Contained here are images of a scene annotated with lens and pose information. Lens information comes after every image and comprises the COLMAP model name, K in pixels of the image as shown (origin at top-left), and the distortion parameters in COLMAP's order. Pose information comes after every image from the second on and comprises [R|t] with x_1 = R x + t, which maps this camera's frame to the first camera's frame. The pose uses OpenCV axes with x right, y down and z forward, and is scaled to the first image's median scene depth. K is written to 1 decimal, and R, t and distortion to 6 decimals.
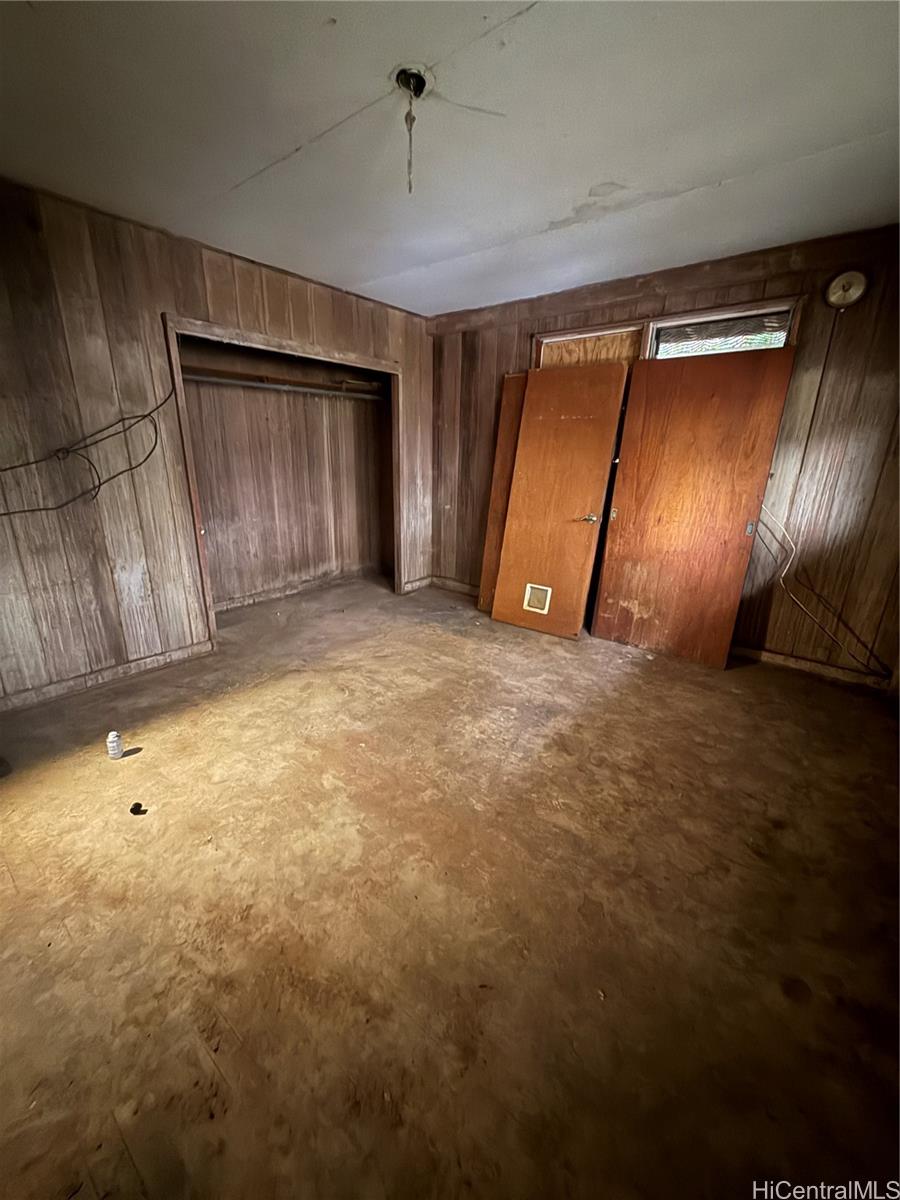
lens RADIAL K [[478.5, 0, 449.8], [0, 478.5, 596.7], [0, 0, 1]] dist [-0.000592, 0.000492]
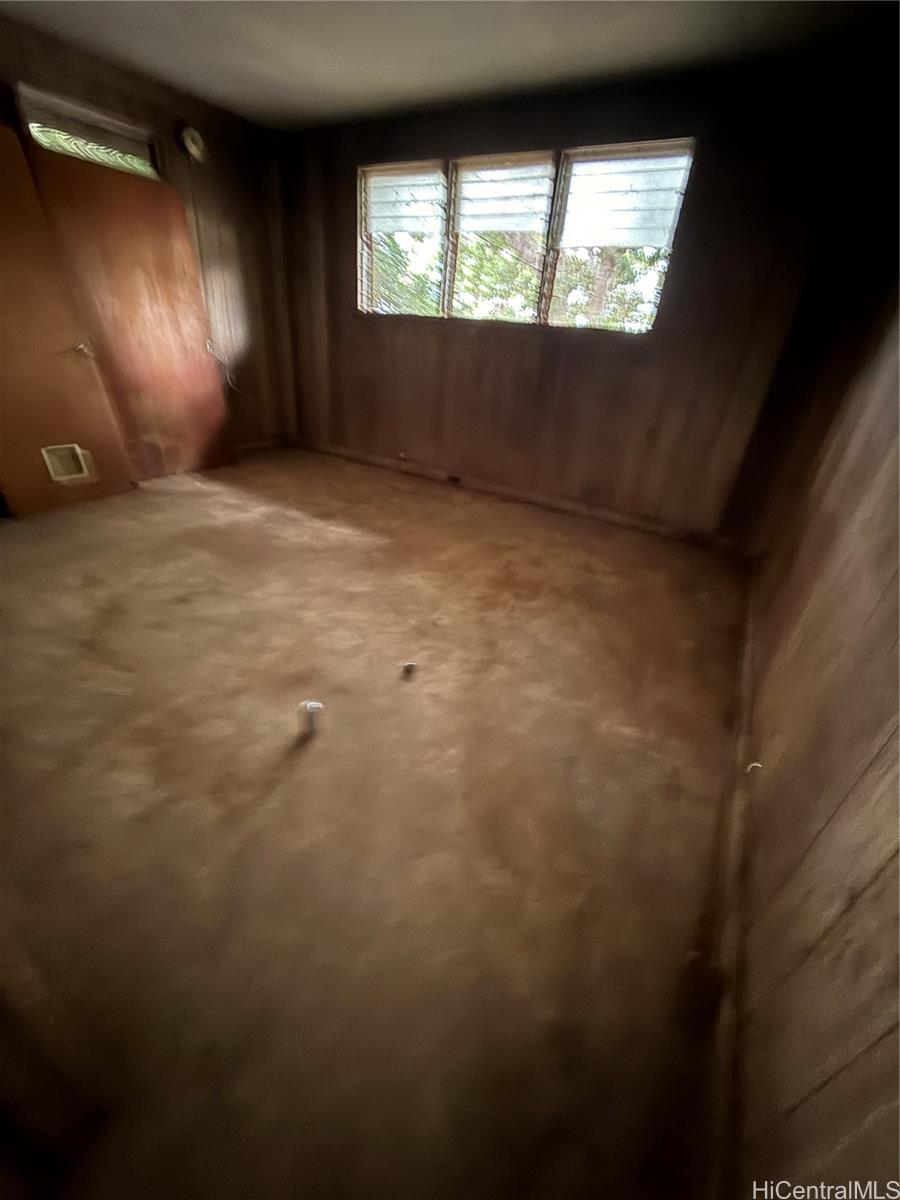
lens RADIAL K [[478.5, 0, 449.8], [0, 478.5, 596.7], [0, 0, 1]] dist [-0.000592, 0.000492]
pose [[-0.133465, -0.510059, 0.849722, -1.135488], [0.204791, 0.824693, 0.527202, -0.167613], [-0.969664, 0.244378, -0.005612, 0.678052]]
